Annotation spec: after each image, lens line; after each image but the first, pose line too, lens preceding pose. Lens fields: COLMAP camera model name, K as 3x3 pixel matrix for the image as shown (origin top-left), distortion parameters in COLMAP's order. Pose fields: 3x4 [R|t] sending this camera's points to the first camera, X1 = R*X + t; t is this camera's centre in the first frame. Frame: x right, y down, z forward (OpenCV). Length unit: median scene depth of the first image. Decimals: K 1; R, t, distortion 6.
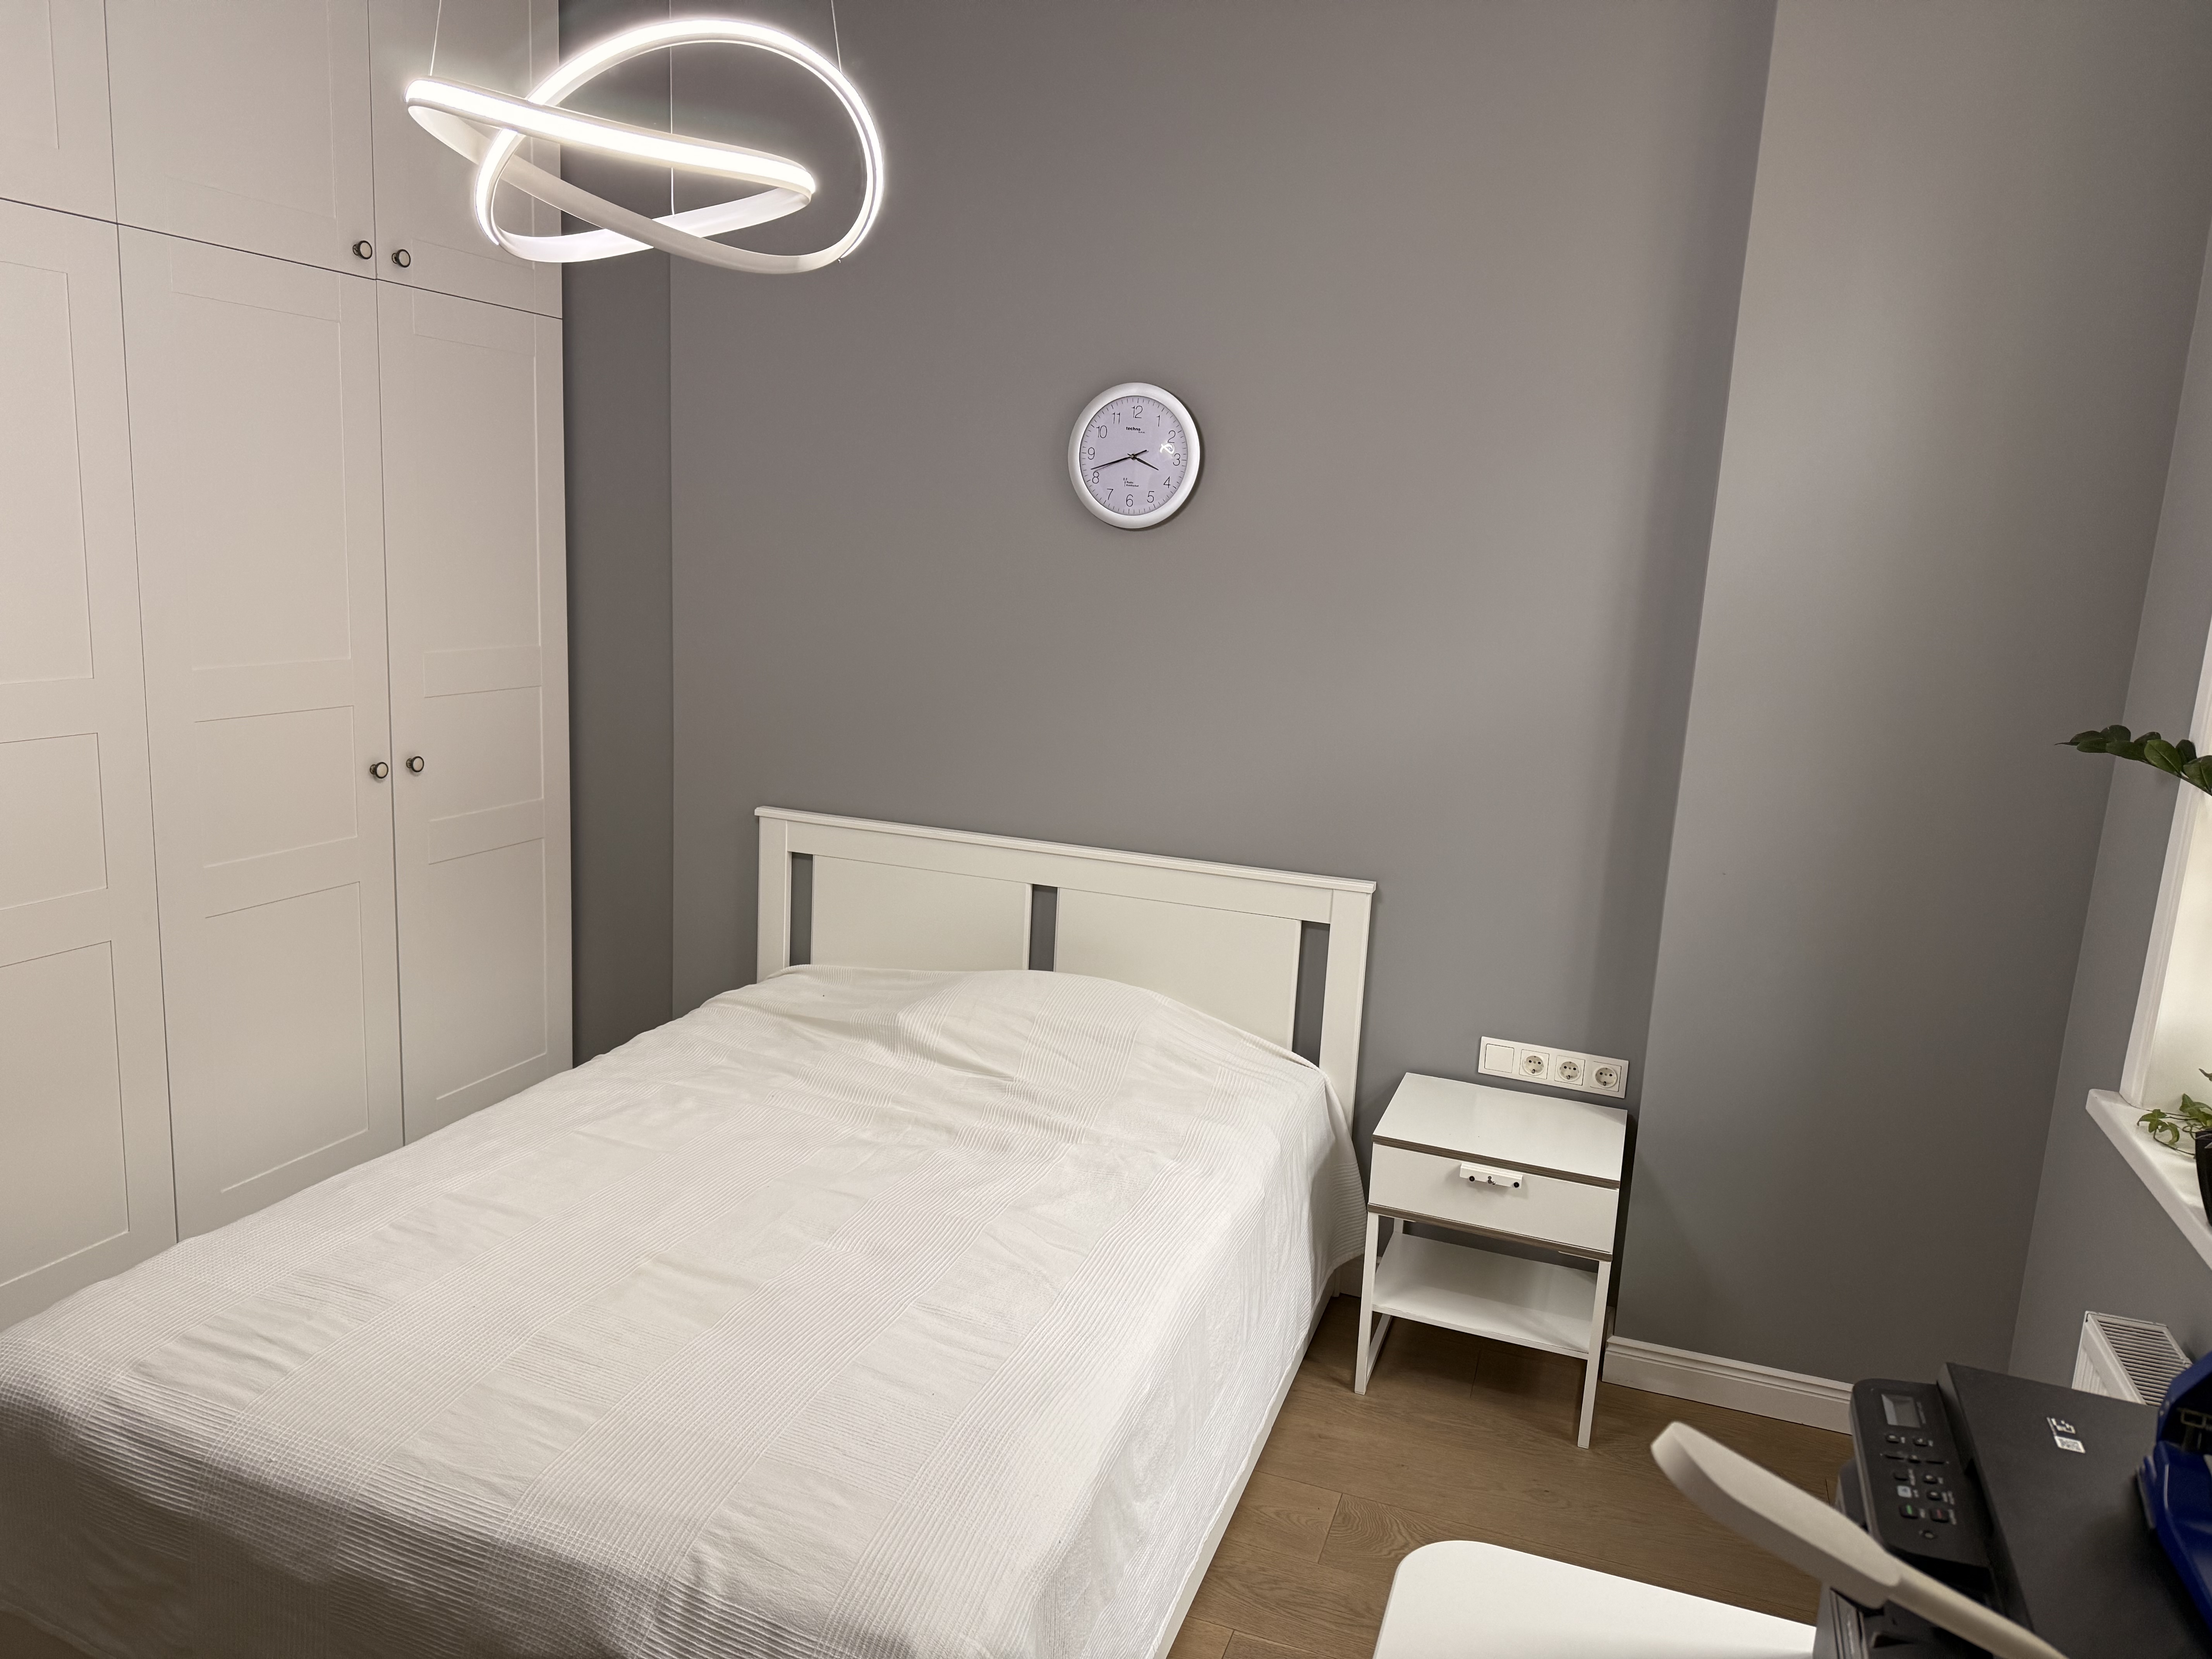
lens RADIAL K [[1566.2, 0, 1102.7], [0, 1566.2, 831.8], [0, 0, 1]] dist [0.052013, -0.021435]
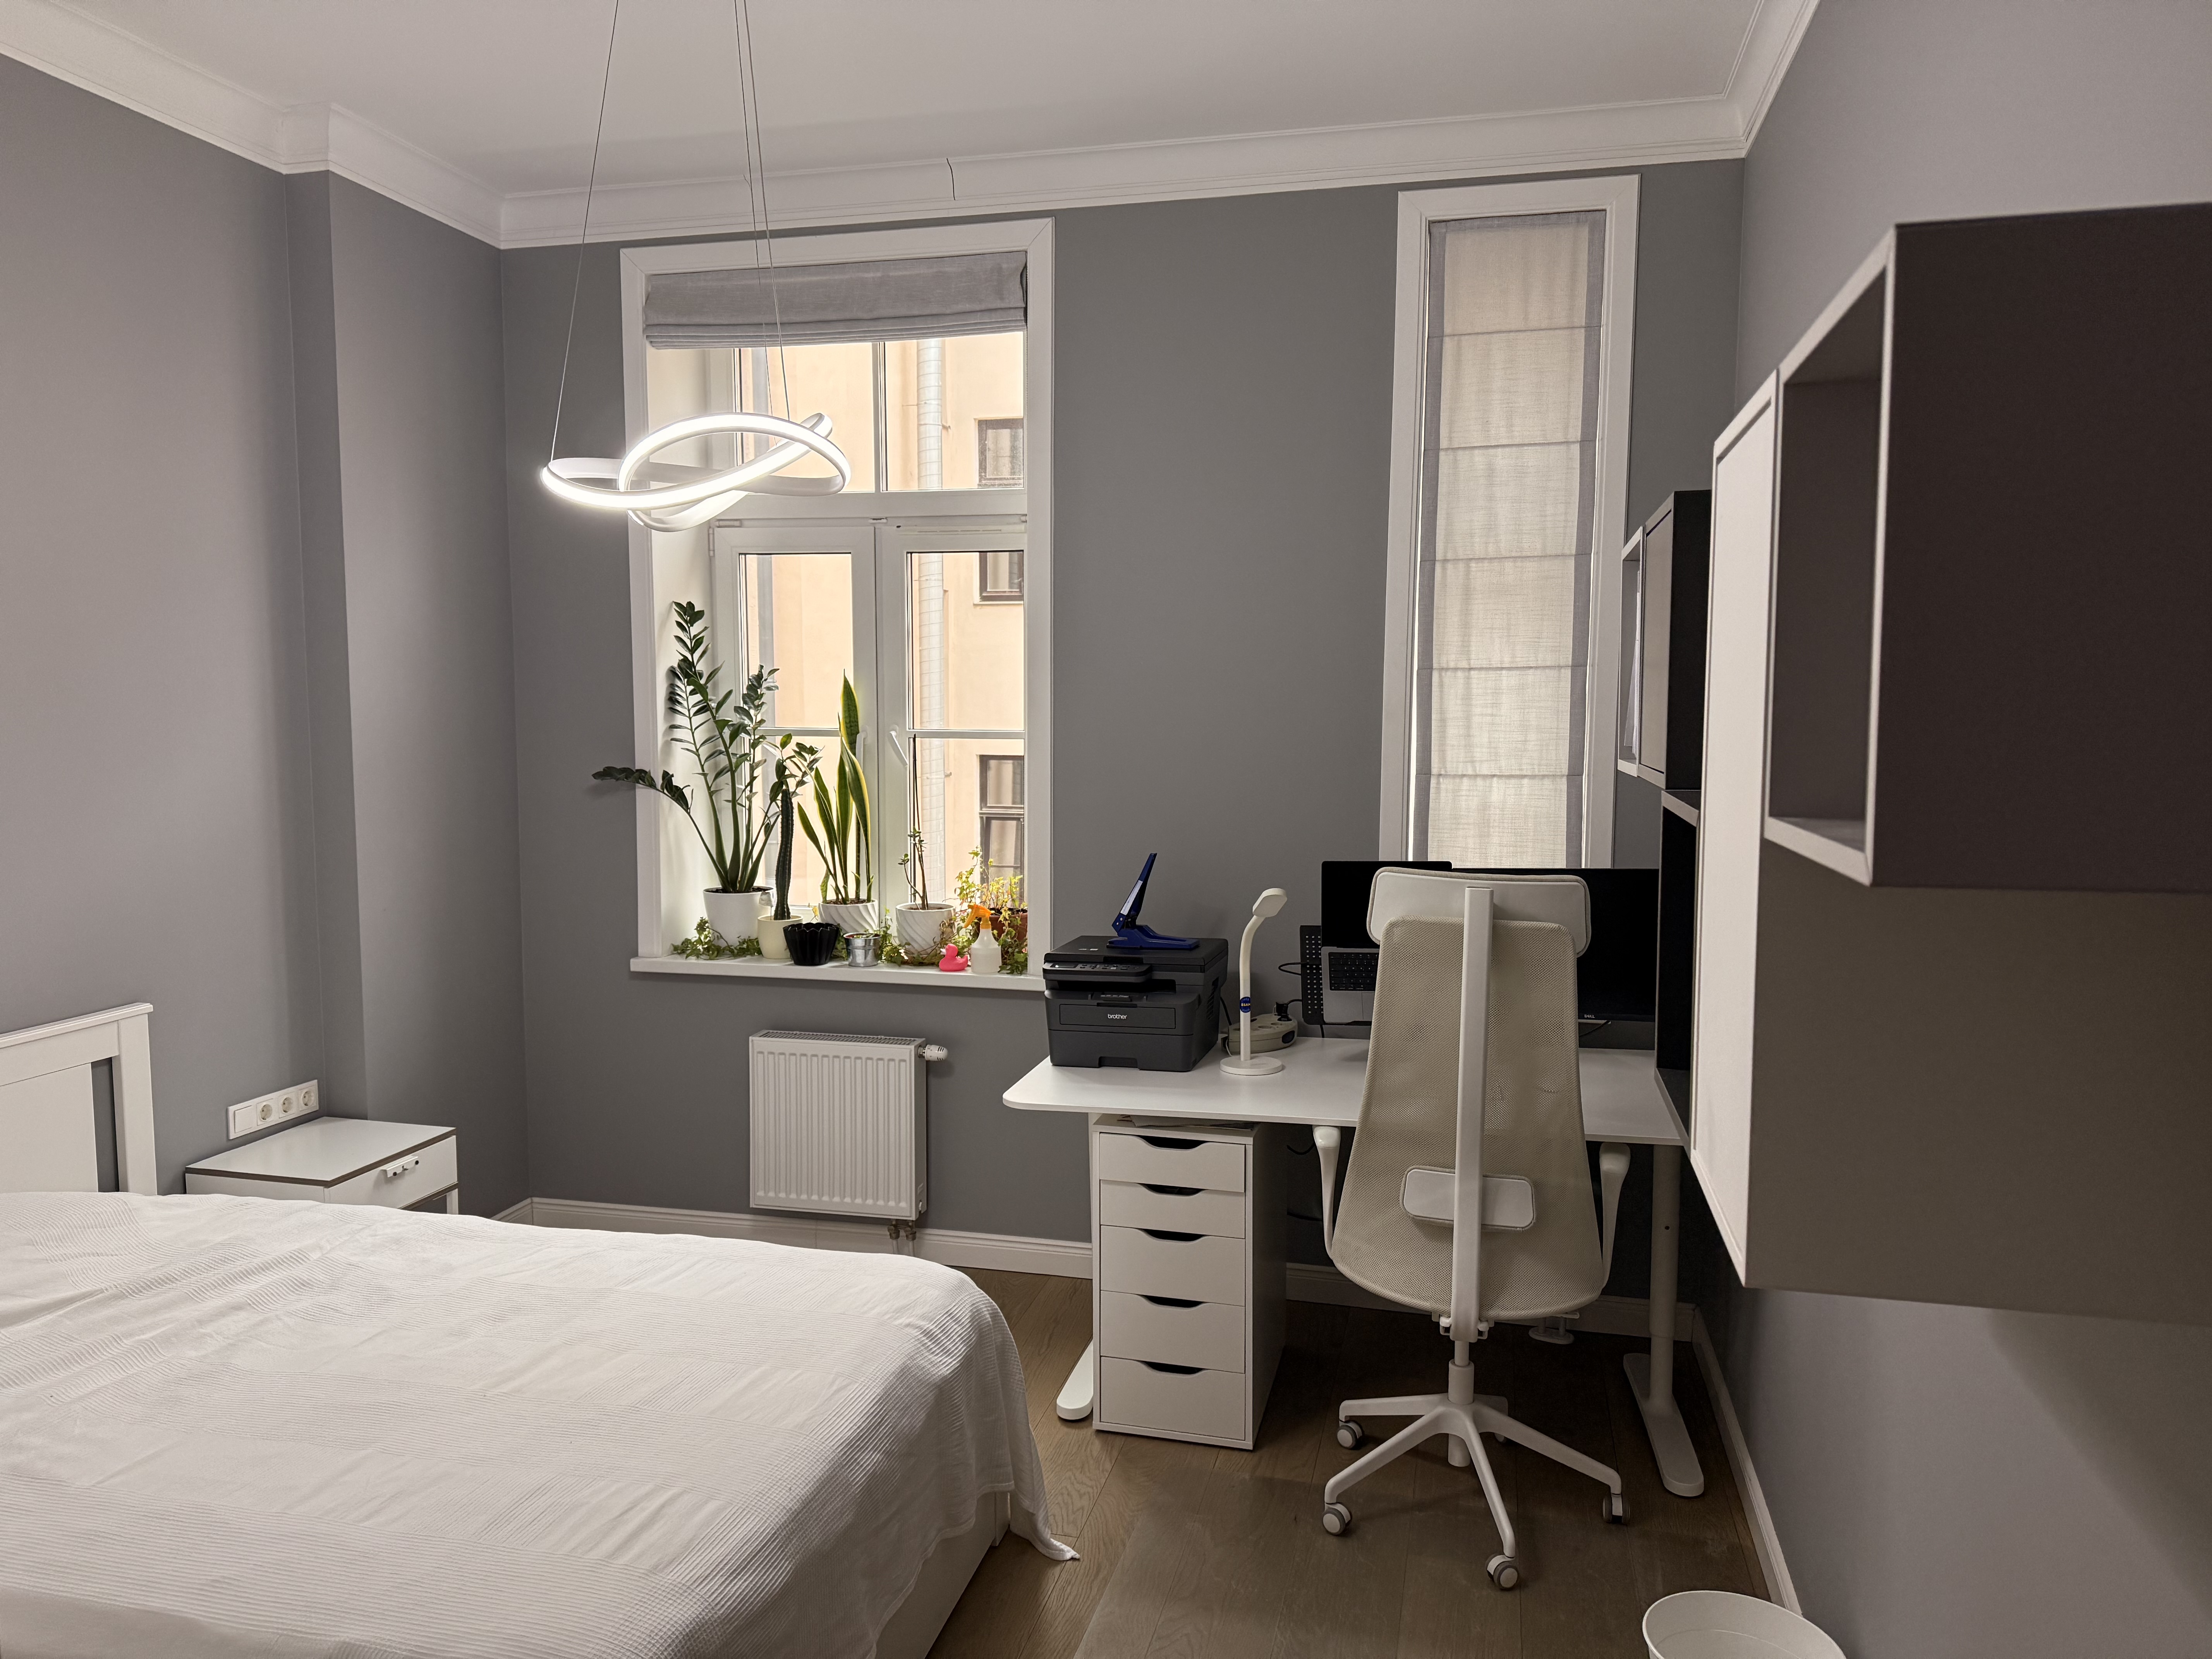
lens RADIAL K [[1566.2, 0, 1102.2], [0, 1566.2, 824.2], [0, 0, 1]] dist [0.052013, -0.021435]
pose [[-0.113640, -0.136380, 0.984117, -1.079339], [0.184501, 0.970407, 0.155785, -0.151825], [-0.976241, 0.199274, -0.085115, 0.505378]]
